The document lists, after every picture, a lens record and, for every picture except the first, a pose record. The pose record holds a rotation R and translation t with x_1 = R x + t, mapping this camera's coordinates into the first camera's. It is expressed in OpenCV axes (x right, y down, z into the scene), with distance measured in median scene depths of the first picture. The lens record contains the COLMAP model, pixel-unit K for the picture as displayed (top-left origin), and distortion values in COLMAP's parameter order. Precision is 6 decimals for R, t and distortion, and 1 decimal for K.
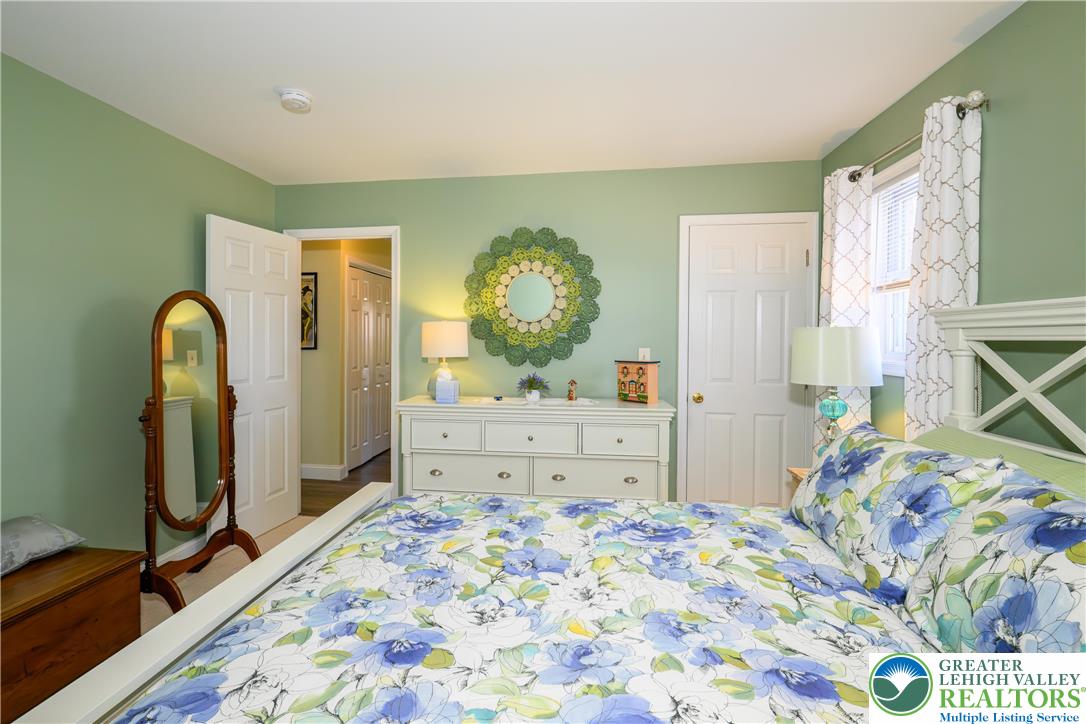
lens RADIAL K [[487.4, 0, 543.0], [0, 487.4, 362.0], [0, 0, 1]] dist [0.001076, 0.000706]
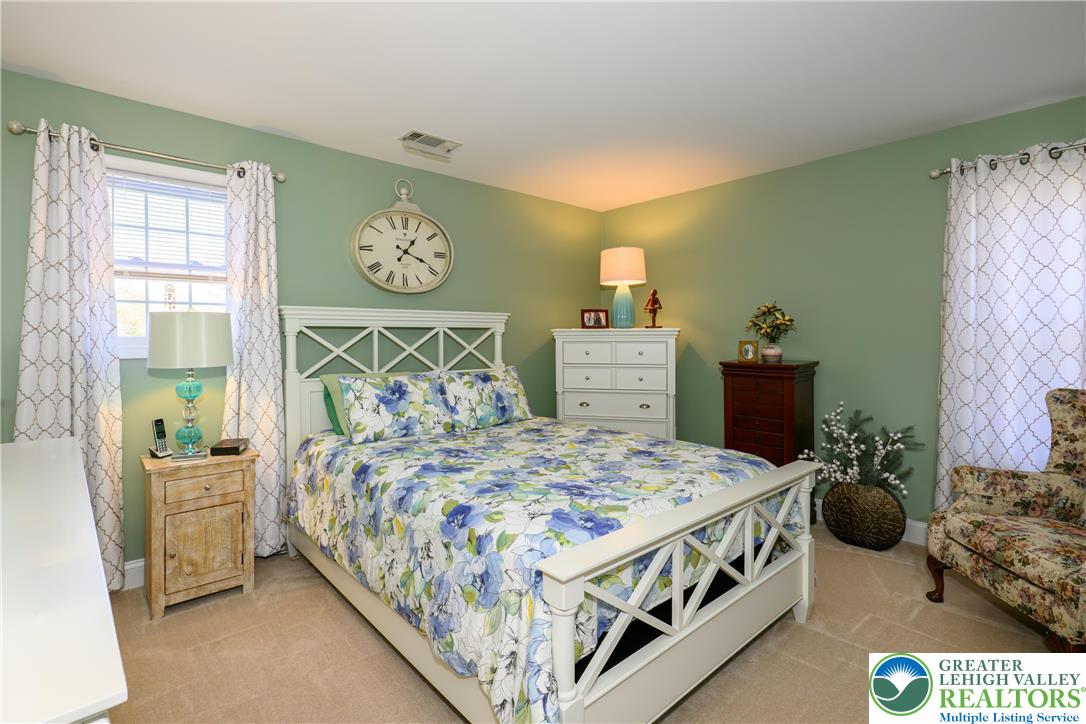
lens RADIAL K [[510.4, 0, 512.3], [0, 510.4, 342.2], [0, 0, 1]] dist [0.000066, 0.001239]
pose [[-0.750540, -0.008587, 0.660769, -0.435531], [0.008514, 0.999707, 0.022662, -0.024589], [-0.660770, 0.022635, -0.750247, 1.924317]]
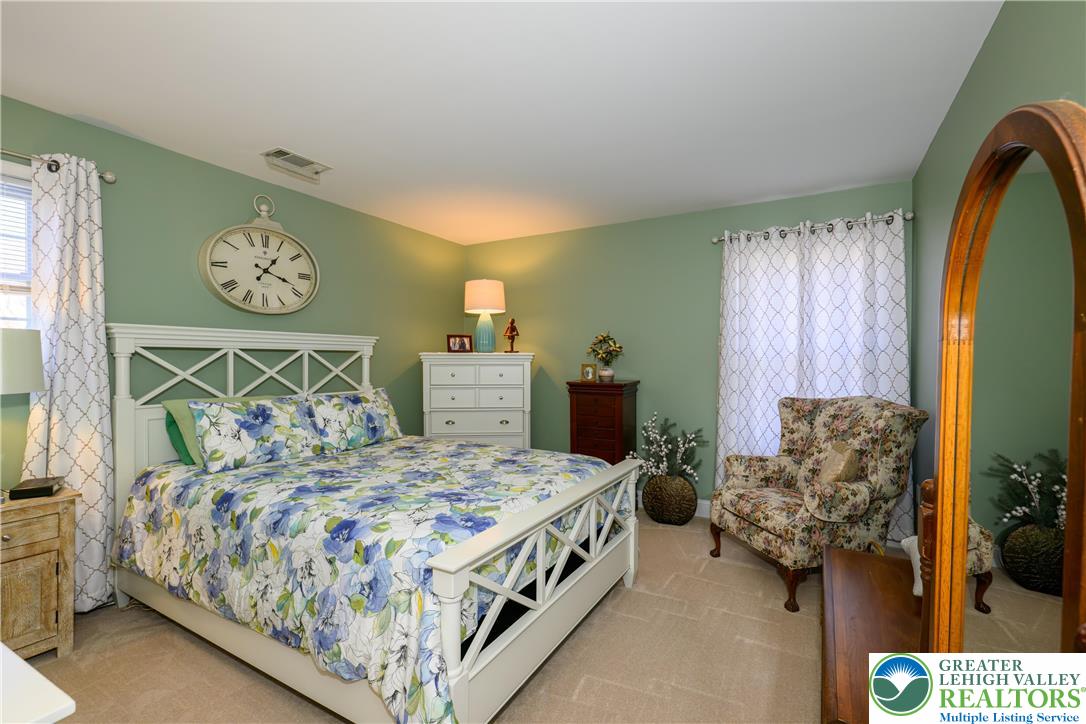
lens RADIAL K [[487.4, 0, 543.0], [0, 487.4, 362.0], [0, 0, 1]] dist [0.001076, 0.000706]
pose [[-0.932665, -0.006944, 0.360677, -0.436833], [-0.000883, 0.999856, 0.016967, -0.025581], [-0.360743, 0.015506, -0.932536, 2.034910]]
